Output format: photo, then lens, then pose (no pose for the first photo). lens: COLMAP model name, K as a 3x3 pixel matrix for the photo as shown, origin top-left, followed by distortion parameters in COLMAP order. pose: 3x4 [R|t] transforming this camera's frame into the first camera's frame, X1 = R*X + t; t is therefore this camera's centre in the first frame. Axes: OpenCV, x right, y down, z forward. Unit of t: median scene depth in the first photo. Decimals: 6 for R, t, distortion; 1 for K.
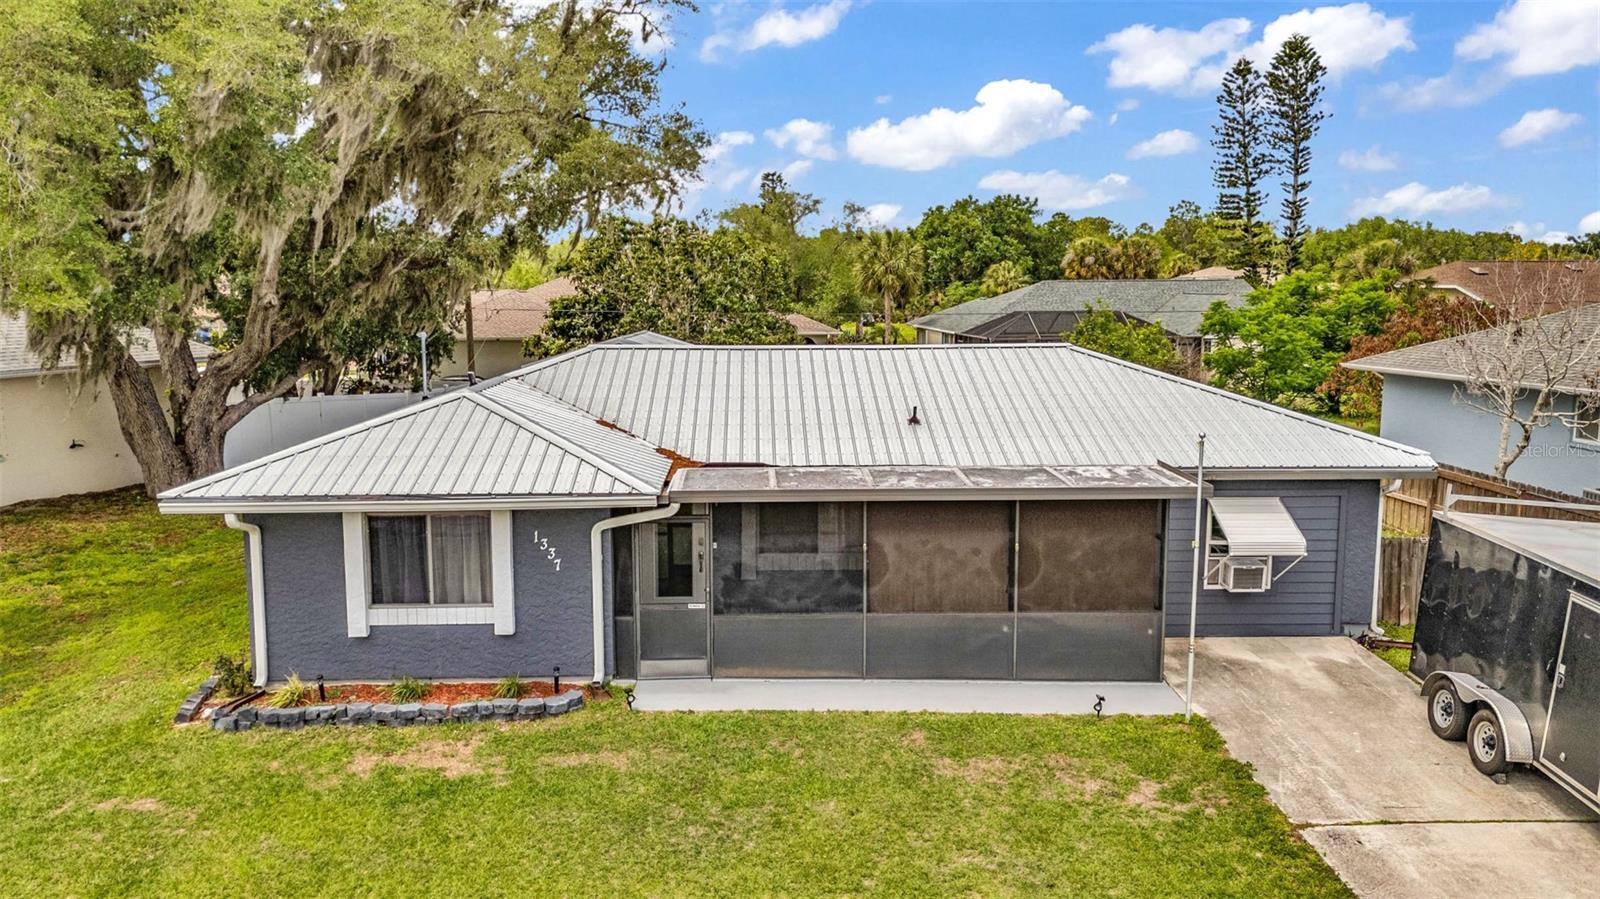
lens RADIAL K [[1180.2, 0, 803.0], [0, 1180.2, 448.6], [0, 0, 1]] dist [0.051583, -0.031201]
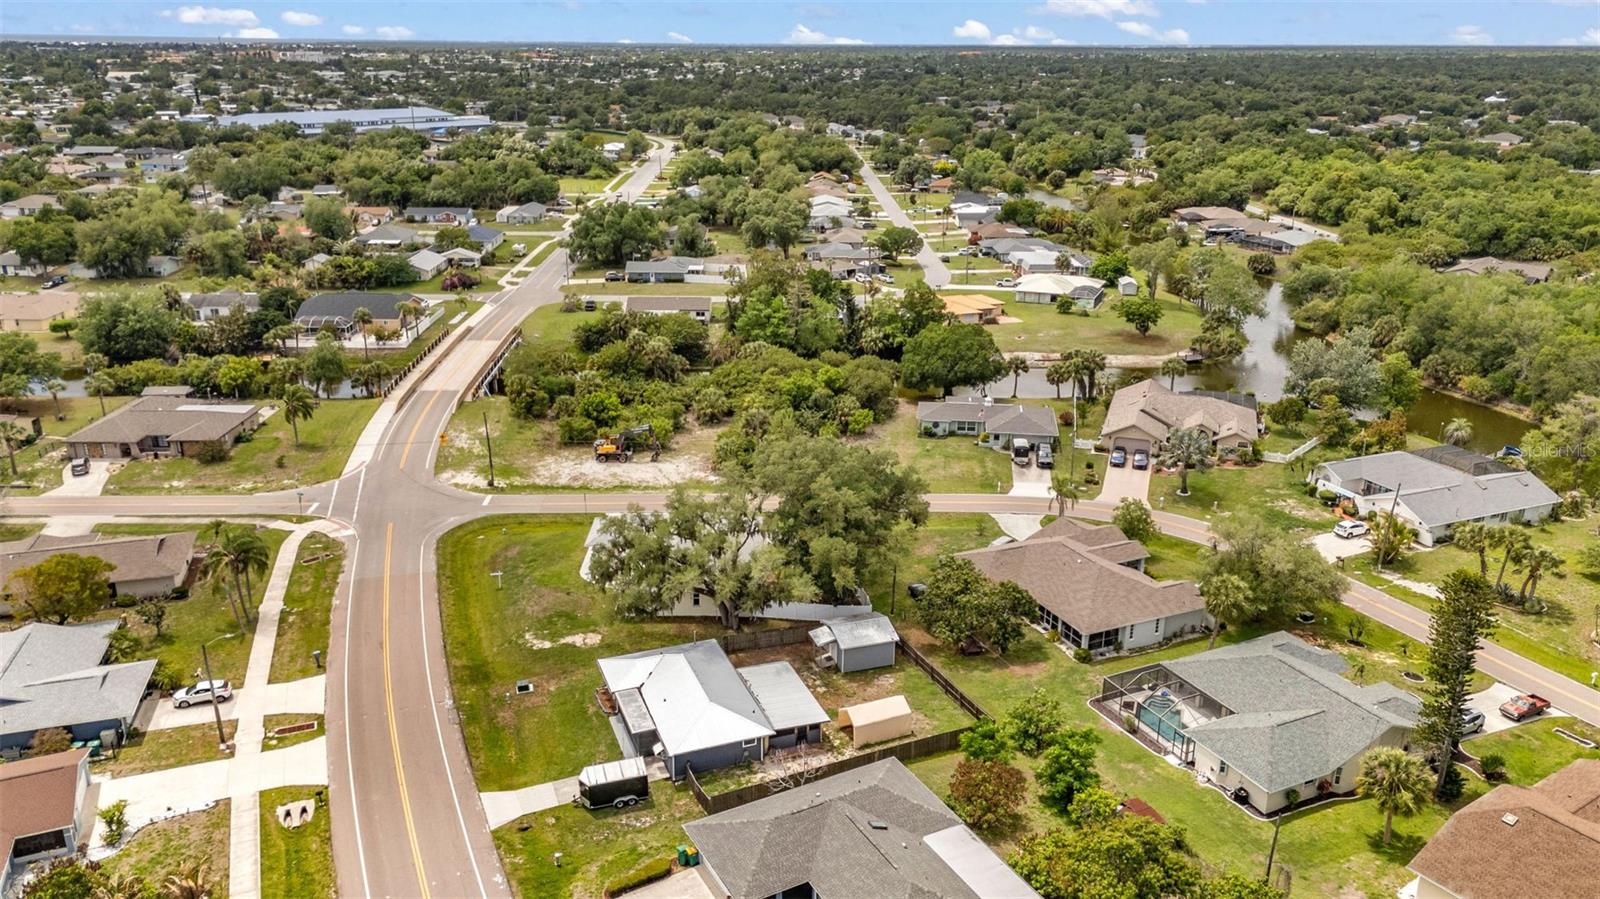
lens RADIAL K [[1168.9, 0, 800.0], [0, 1168.9, 449.5], [0, 0, 1]] dist [0.086019, -0.096359]
pose [[0.327022, 0.313181, -0.891613, 6.094307], [-0.142732, 0.949034, 0.281000, -3.495300], [0.934176, 0.035368, 0.355056, -0.499150]]
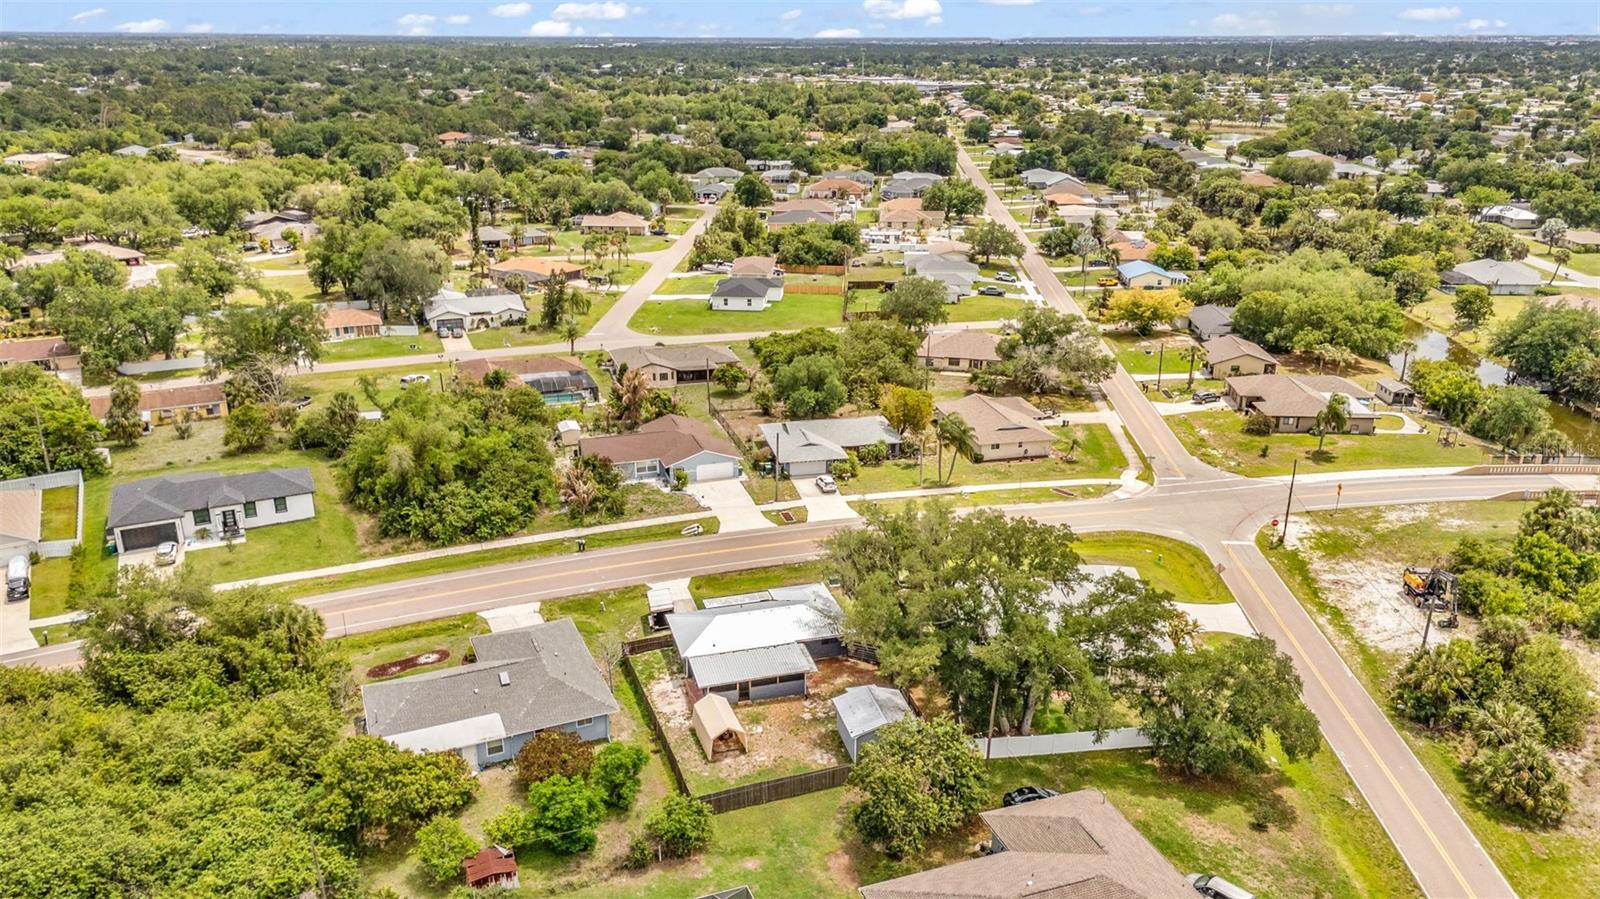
lens RADIAL K [[1168.9, 0, 800.0], [0, 1168.9, 449.5], [0, 0, 1]] dist [0.086019, -0.096359]
pose [[-0.970024, 0.081541, -0.228921, 1.475475], [-0.033743, 0.887703, 0.459178, -4.680261], [0.240655, 0.453138, -0.858342, 7.755089]]
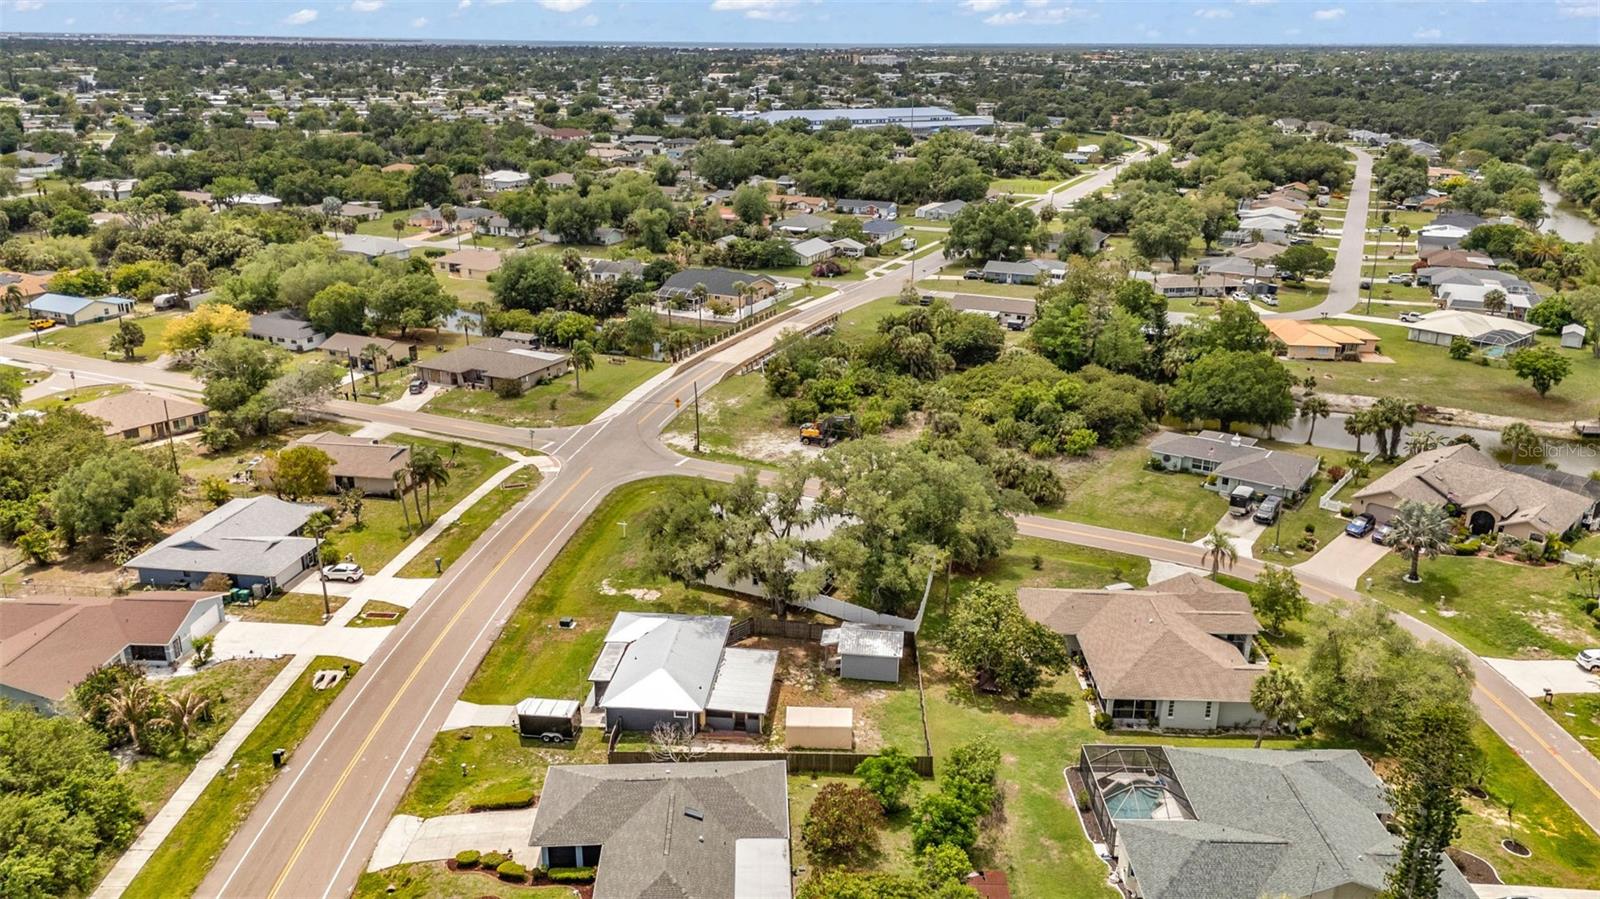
lens RADIAL K [[1168.9, 0, 800.0], [0, 1168.9, 449.5], [0, 0, 1]] dist [0.086019, -0.096359]
pose [[-0.122500, 0.327008, -0.937049, 6.411602], [-0.148601, 0.927473, 0.343092, -3.893490], [0.981281, 0.181275, -0.065021, 2.509440]]
